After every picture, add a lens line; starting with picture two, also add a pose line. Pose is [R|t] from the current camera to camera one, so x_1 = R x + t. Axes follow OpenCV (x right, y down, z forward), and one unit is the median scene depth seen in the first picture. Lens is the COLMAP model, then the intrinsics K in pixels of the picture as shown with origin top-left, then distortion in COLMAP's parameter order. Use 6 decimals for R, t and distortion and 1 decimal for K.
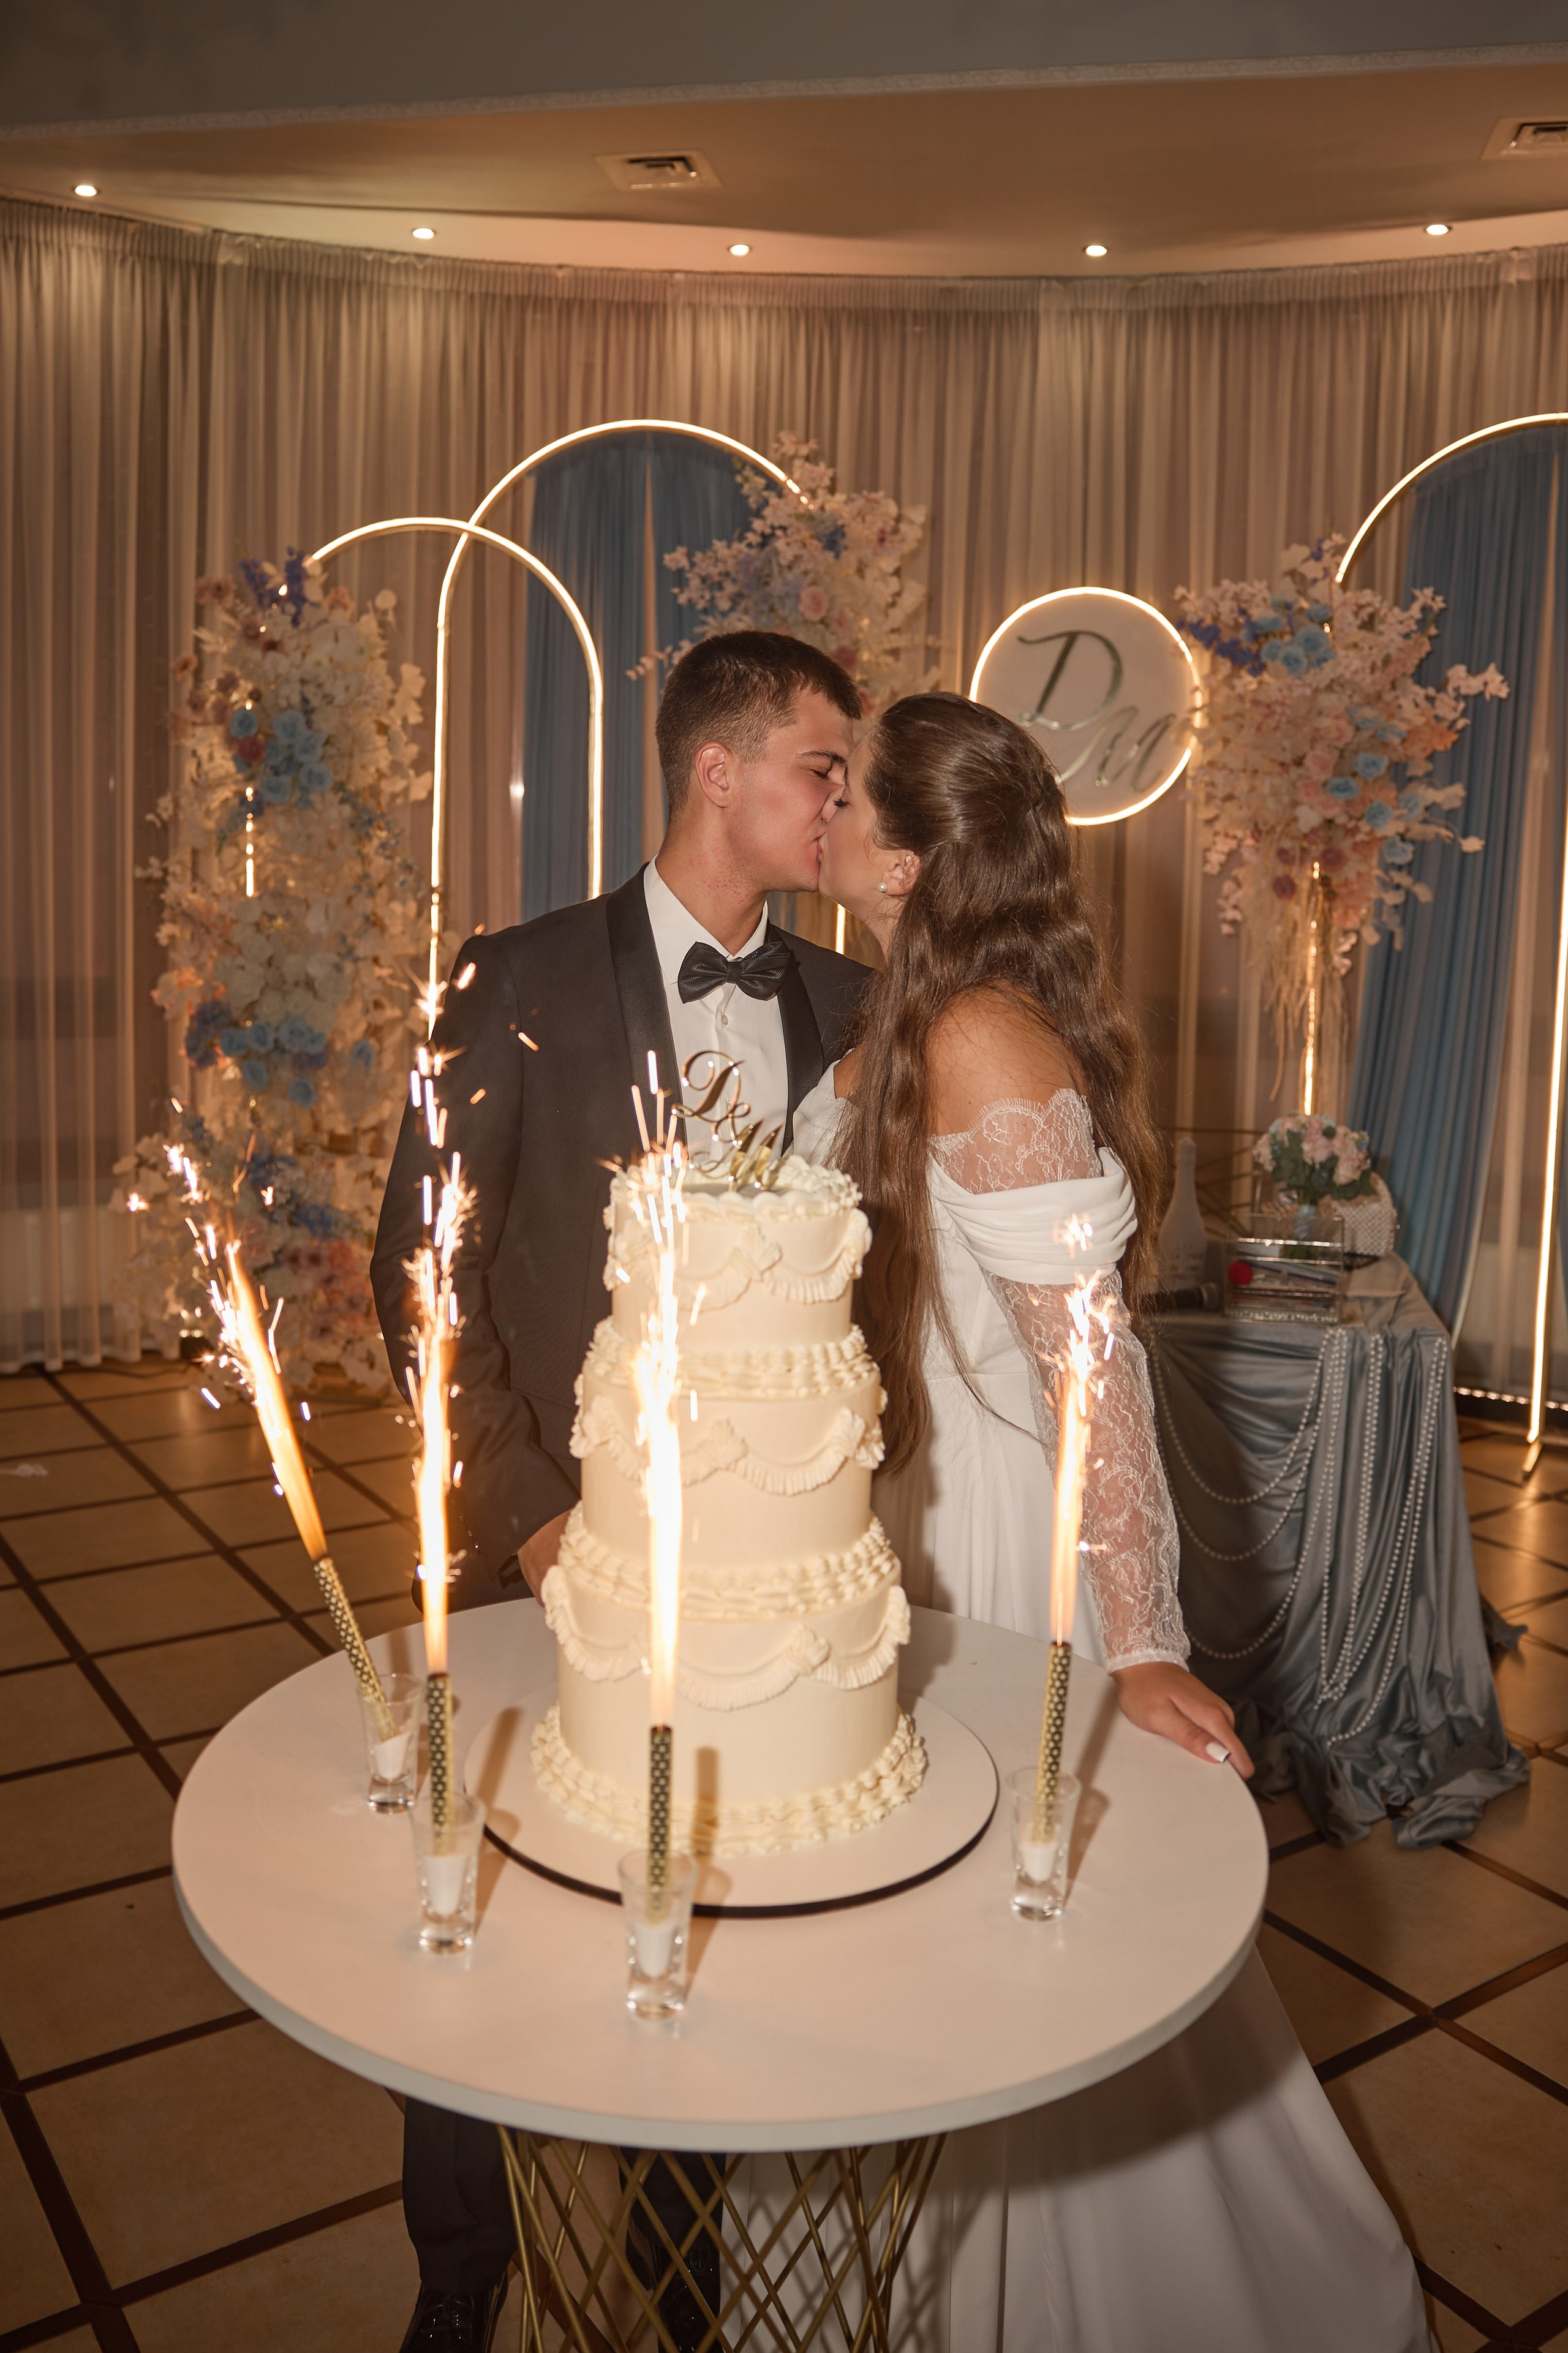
lens RADIAL K [[1986.9, 0, 784.2], [0, 1986.9, 949.3], [0, 0, 1]] dist [-0.079924, 0.063632]
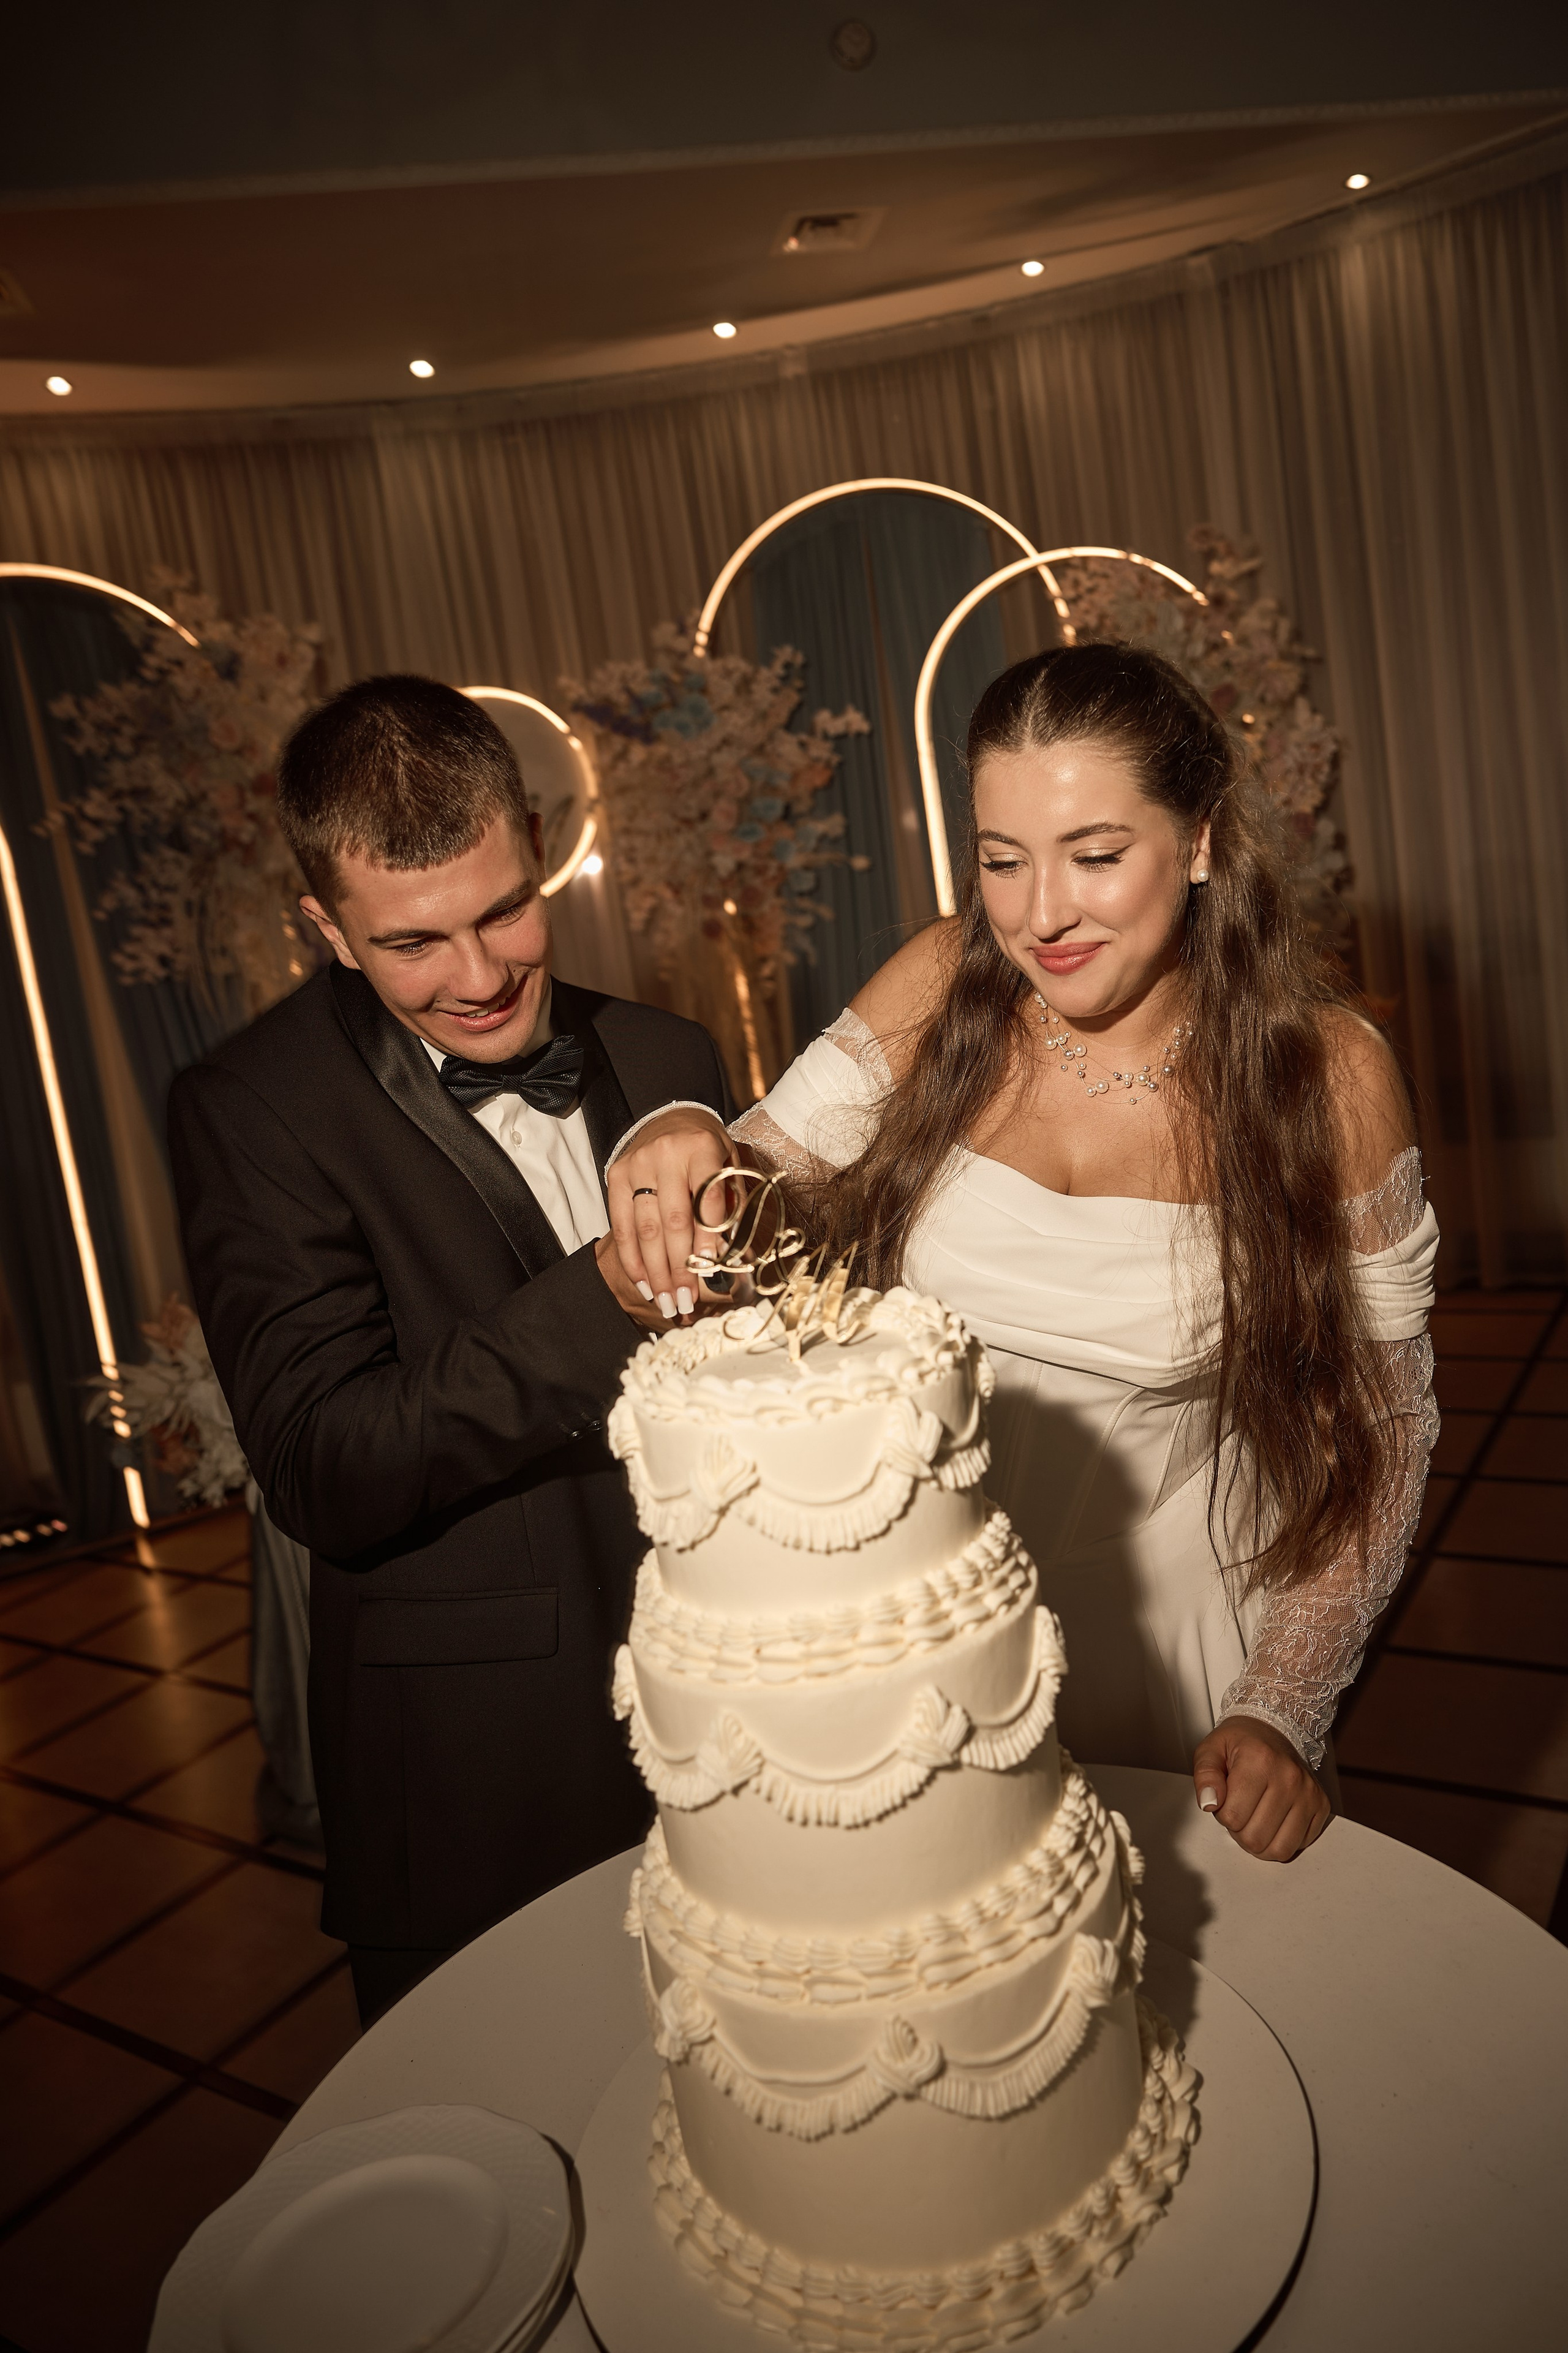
lens RADIAL K [[1596.3, 0, 754.1], [0, 1596.3, 1030.3], [0, 0, 1]] dist [-0.000071, 0.003879]
pose [[0.908710, -0.195896, 0.368607, -0.068382], [0.195493, 0.979935, 0.038847, -0.006017], [-0.368821, 0.036759, 0.928773, 0.155345]]
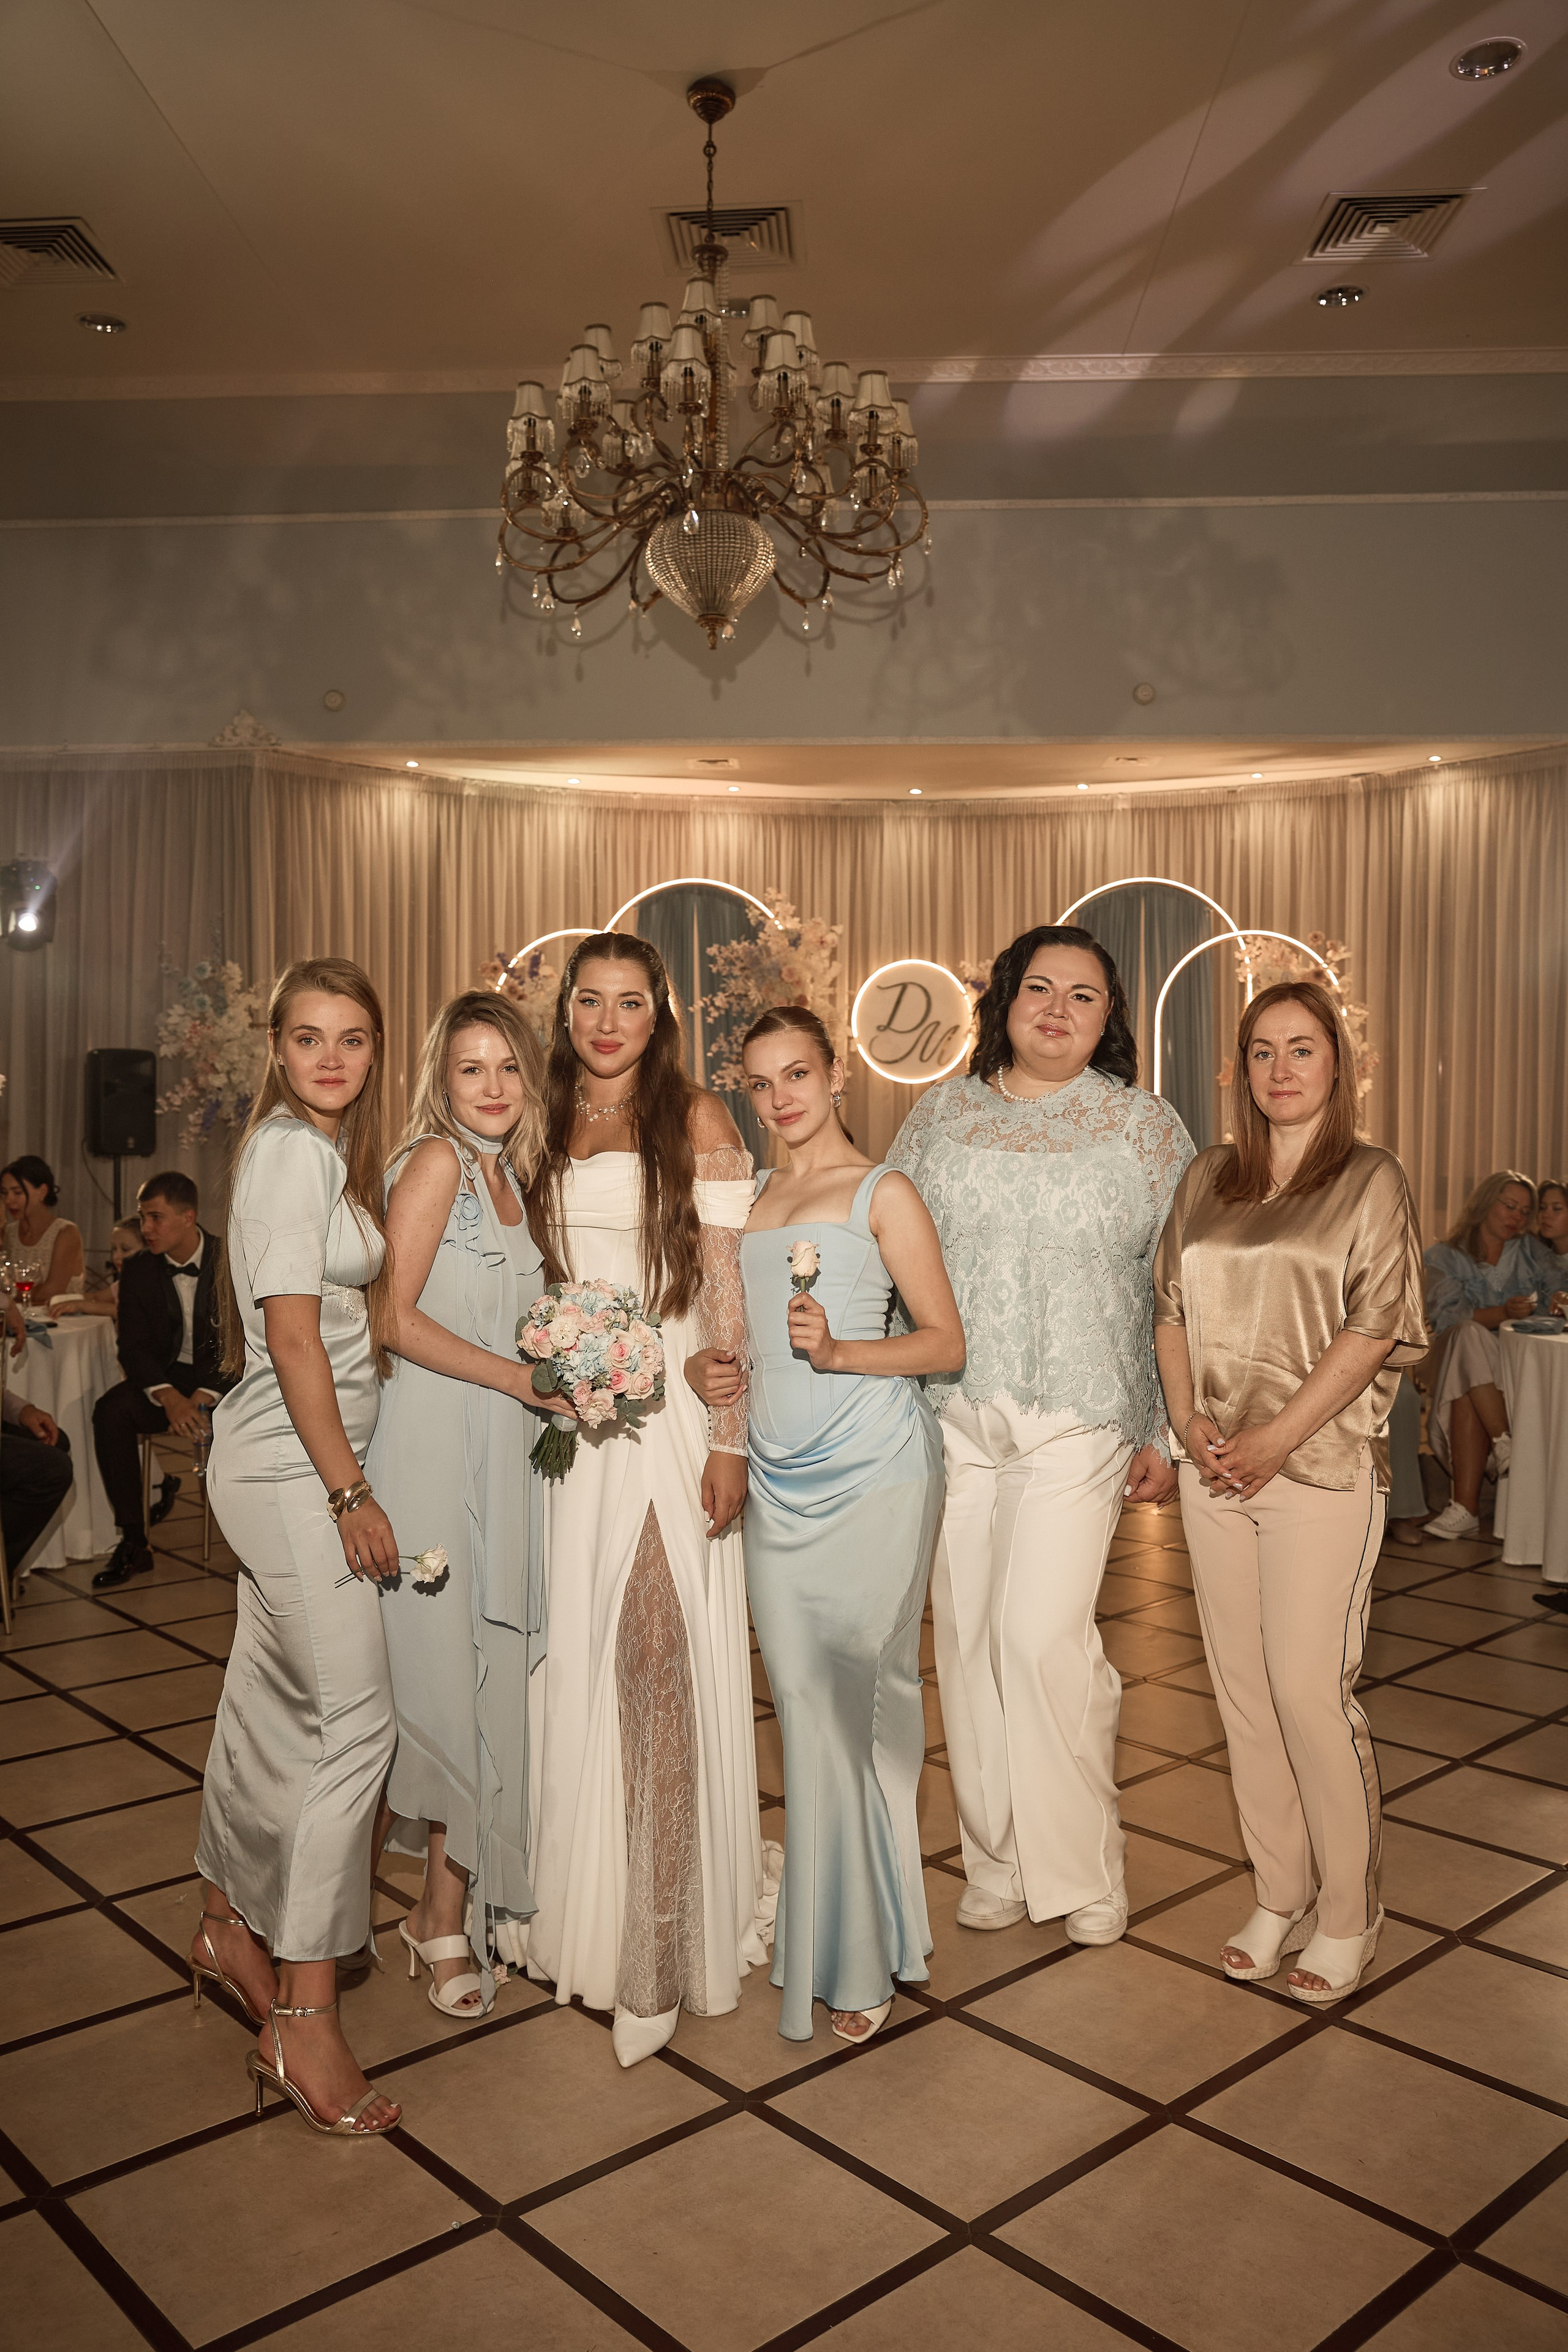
lens RADIAL K [[1915.0, 0, 732.0], [0, 1915.0, 1152.2], [0, 0, 1]] dist [-0.040570, 0.011980]
pose [[0.990546, -0.023034, 0.135230, -0.303609], [0.028867, 0.998729, -0.041328, 0.083767], [-0.134106, 0.044841, 0.989952, -0.892016]]
